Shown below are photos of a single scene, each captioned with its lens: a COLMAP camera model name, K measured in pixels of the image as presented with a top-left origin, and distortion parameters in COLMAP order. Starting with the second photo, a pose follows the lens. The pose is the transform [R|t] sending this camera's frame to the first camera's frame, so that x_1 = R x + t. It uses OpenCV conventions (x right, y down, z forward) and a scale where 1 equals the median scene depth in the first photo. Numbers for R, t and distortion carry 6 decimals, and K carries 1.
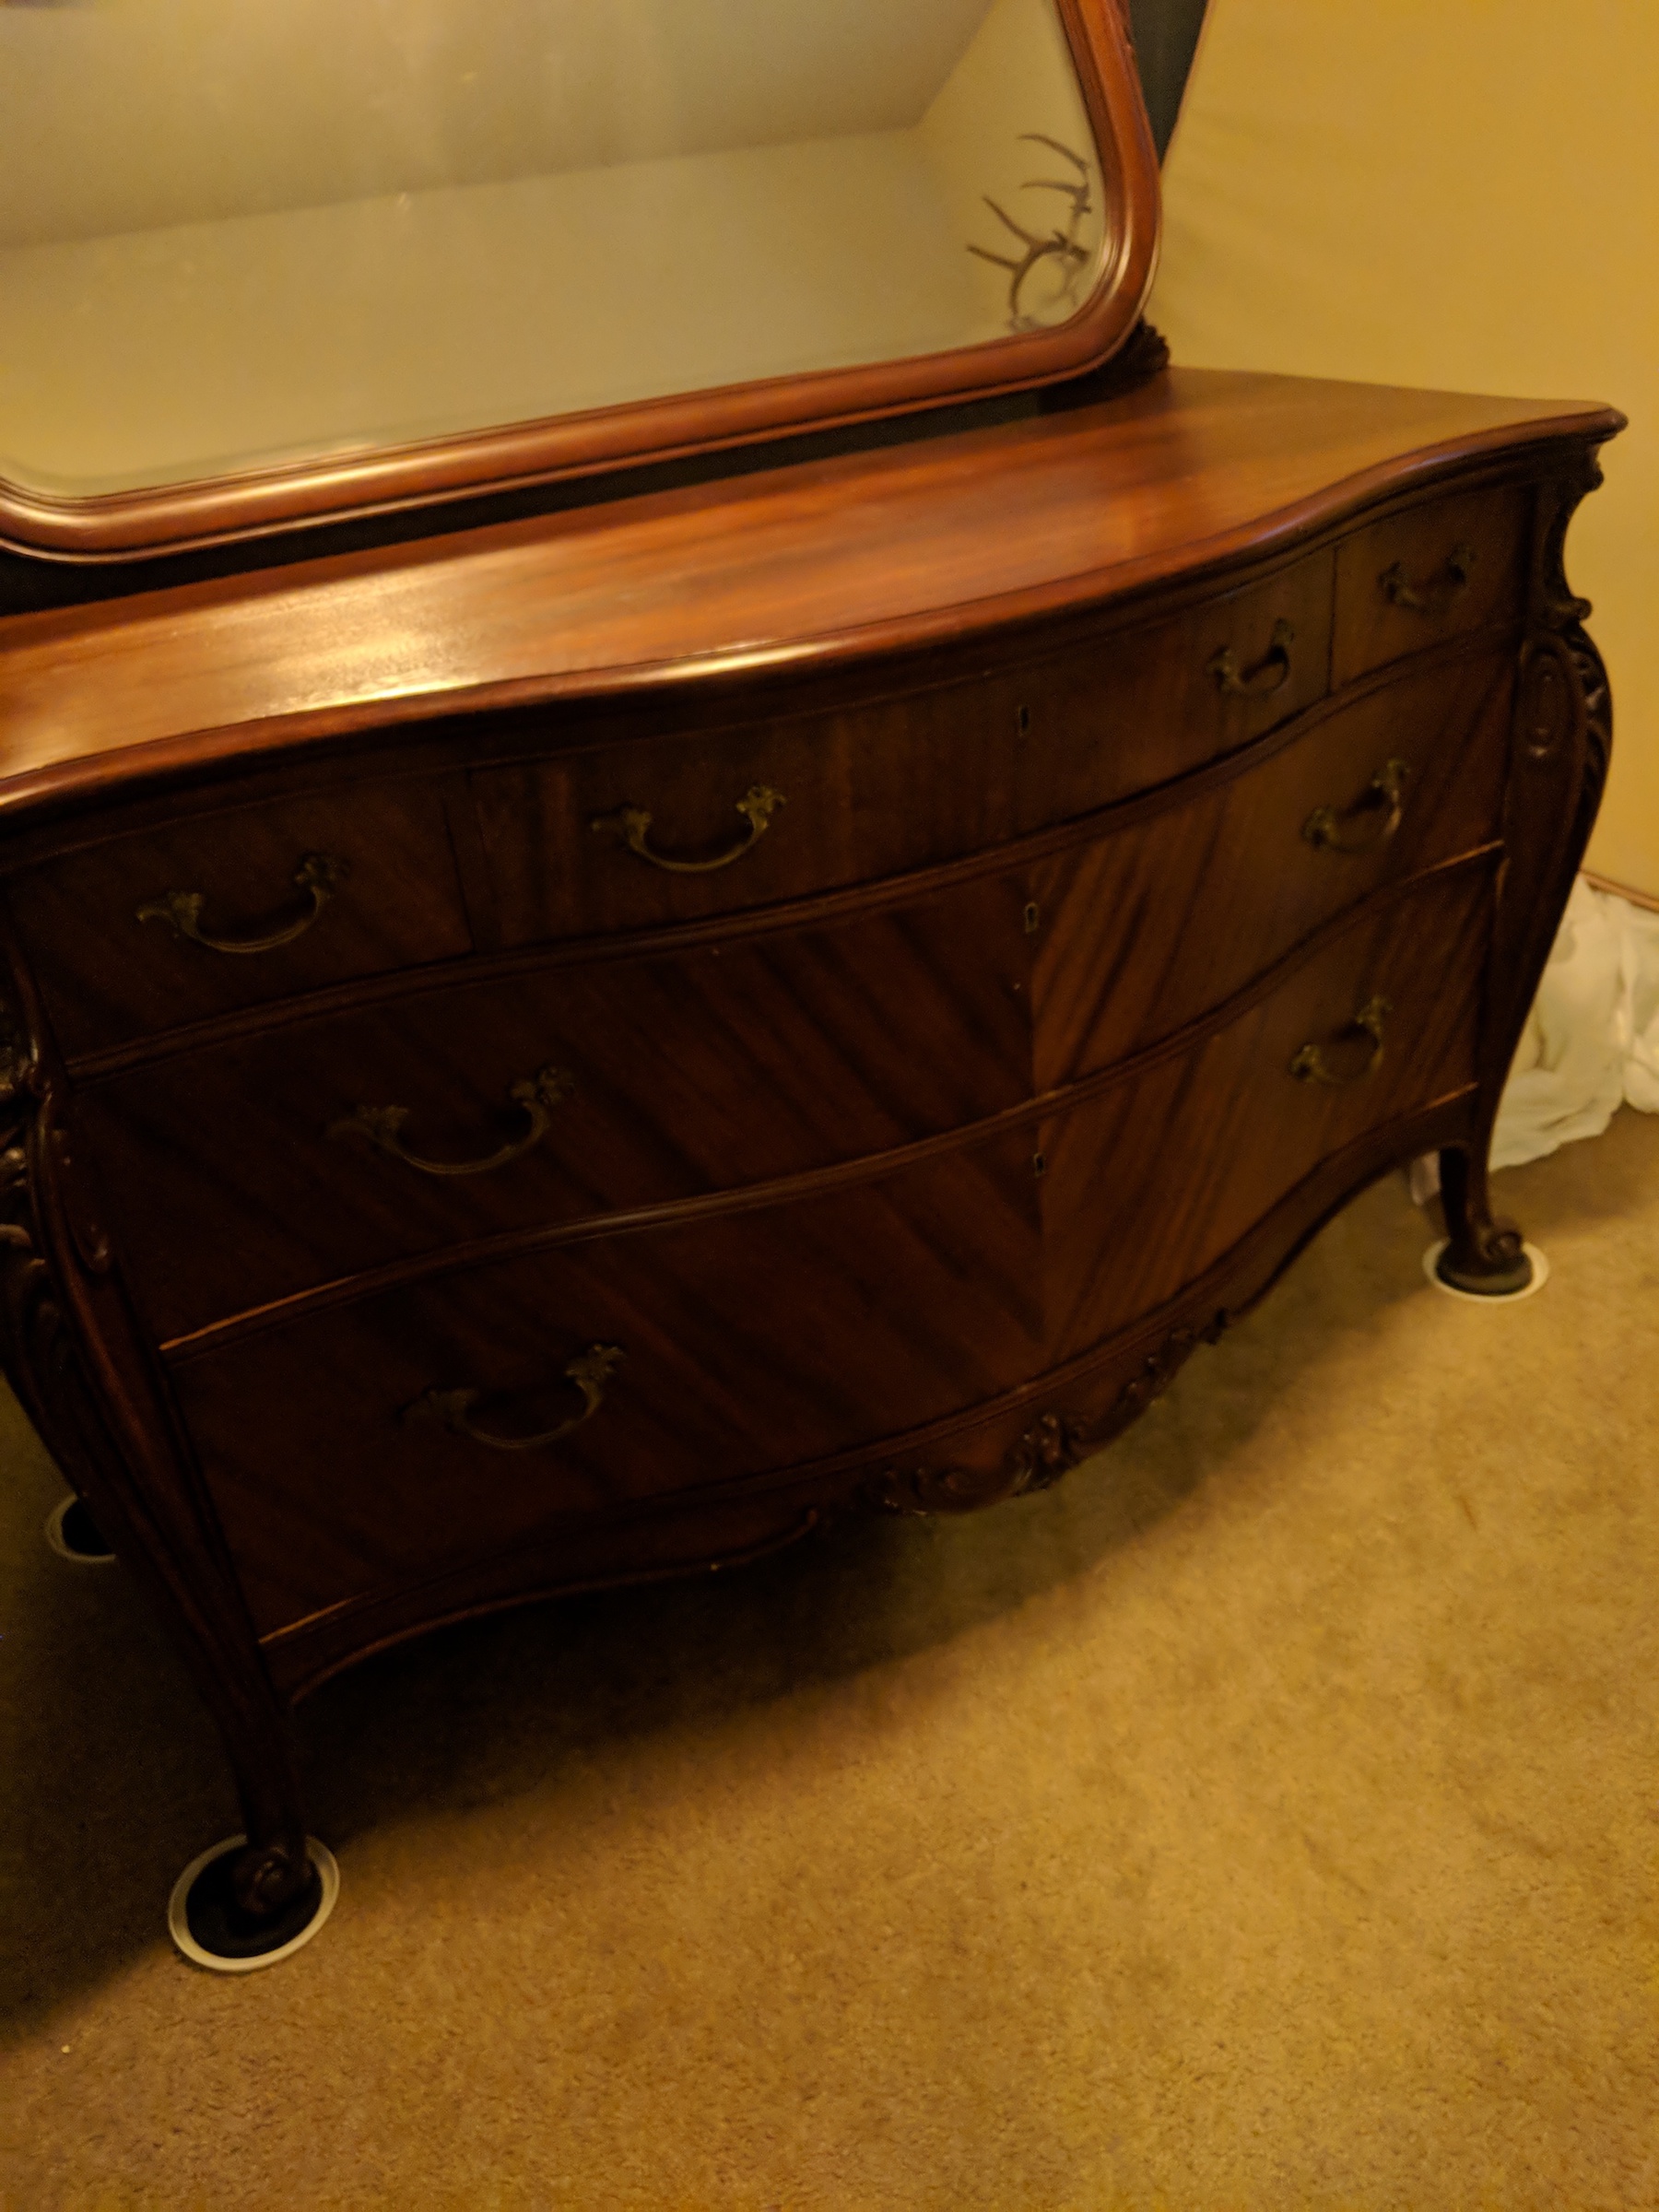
lens RADIAL K [[1905.6, 0, 829.5], [0, 1905.6, 1106.0], [0, 0, 1]] dist [0.059938, -0.207237]
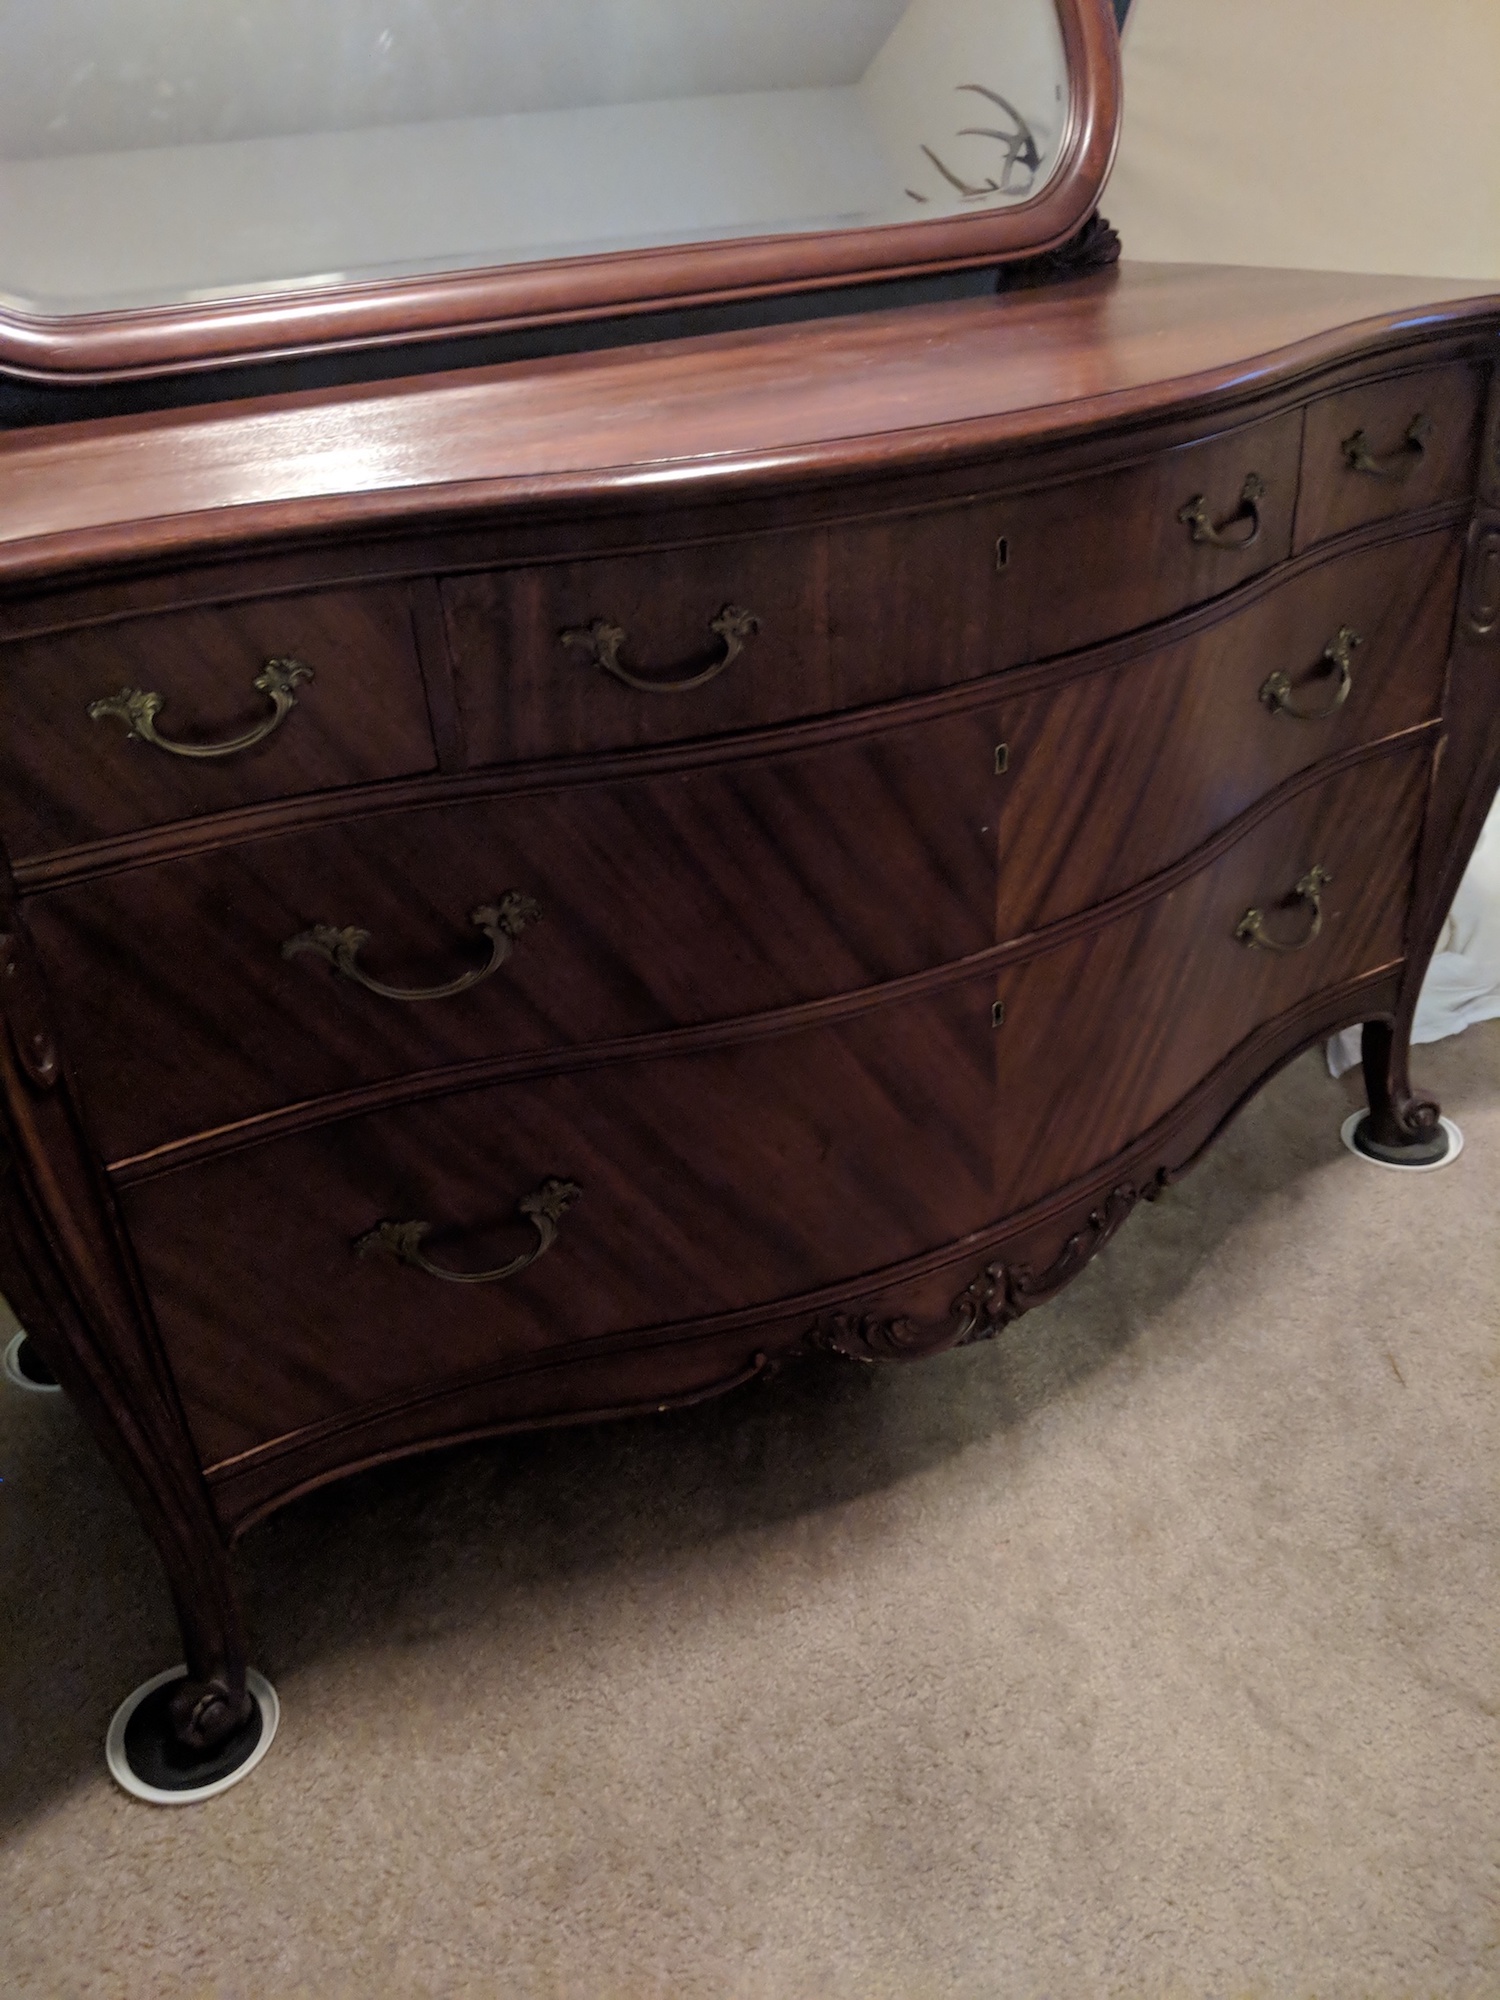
lens RADIAL K [[1635.0, 0, 739.1], [0, 1635.0, 1023.4], [0, 0, 1]] dist [0.044402, -0.143966]
pose [[0.999675, 0.024060, 0.008379, -0.032561], [-0.024056, 0.999710, -0.000609, 0.040123], [-0.008392, 0.000407, 0.999965, 0.143820]]
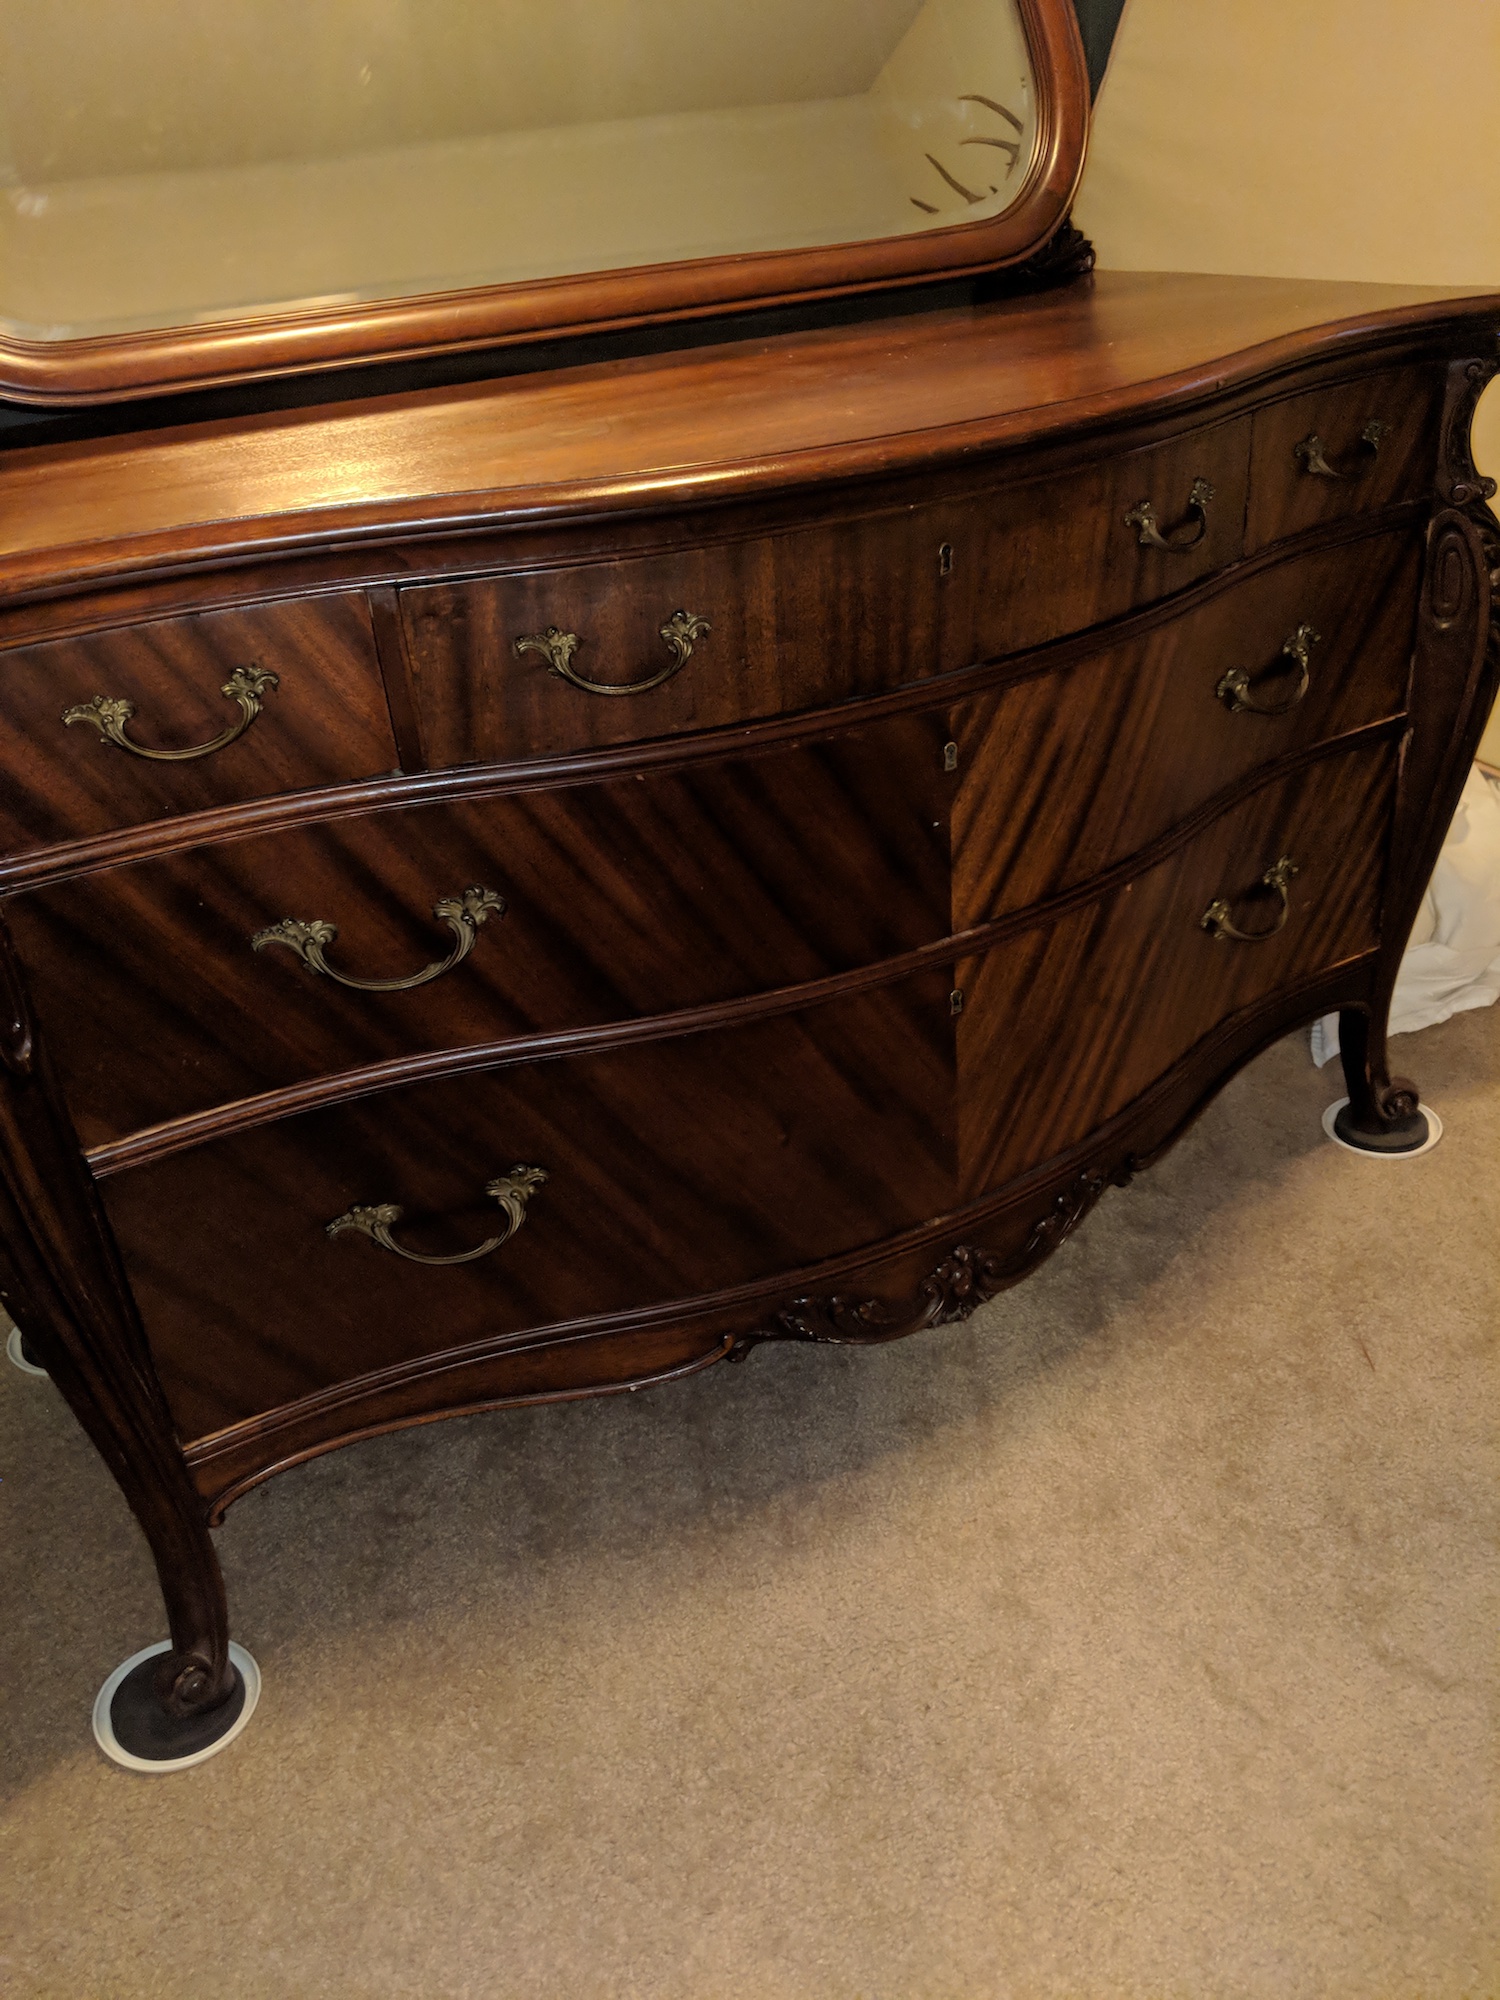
lens RADIAL K [[1651.0, 0, 770.3], [0, 1651.0, 992.8], [0, 0, 1]] dist [0.064540, -0.182065]
pose [[0.999753, 0.018875, -0.011714, 0.020398], [-0.019106, 0.999618, -0.019948, 0.045819], [0.011333, 0.020167, 0.999732, 0.105606]]
